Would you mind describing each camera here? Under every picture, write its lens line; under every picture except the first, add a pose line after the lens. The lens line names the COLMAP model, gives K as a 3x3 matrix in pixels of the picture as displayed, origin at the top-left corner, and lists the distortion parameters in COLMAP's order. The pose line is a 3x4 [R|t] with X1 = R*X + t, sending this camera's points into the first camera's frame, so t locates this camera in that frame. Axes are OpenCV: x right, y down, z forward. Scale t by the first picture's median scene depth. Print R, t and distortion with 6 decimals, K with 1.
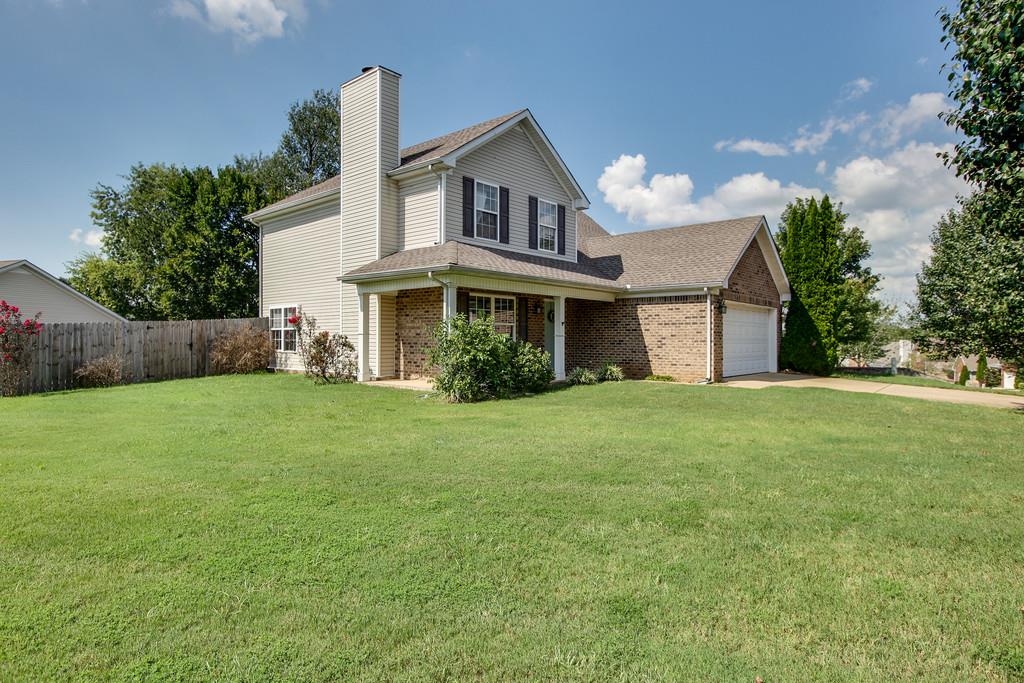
lens RADIAL K [[591.3, 0, 511.4], [0, 591.3, 344.1], [0, 0, 1]] dist [-0.040149, 0.031875]
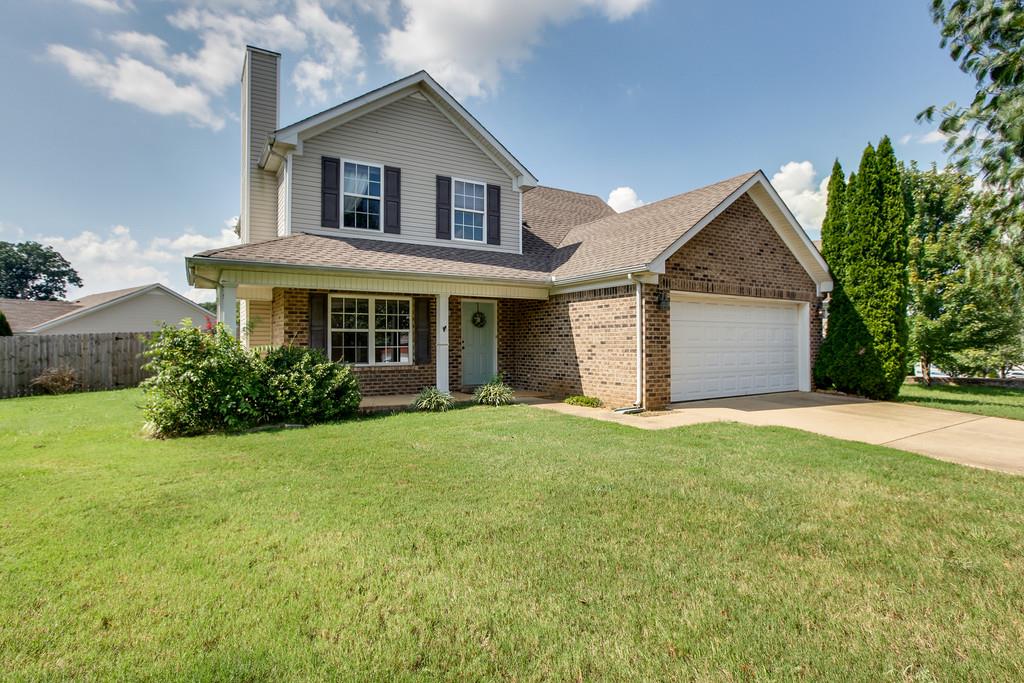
lens RADIAL K [[519.1, 0, 510.5], [0, 519.1, 341.8], [0, 0, 1]] dist [-0.049624, 0.020804]
pose [[0.948653, -0.007895, -0.316219, 0.358158], [0.004863, 0.999934, -0.010375, -0.009364], [0.316280, 0.008304, 0.948630, 0.345829]]
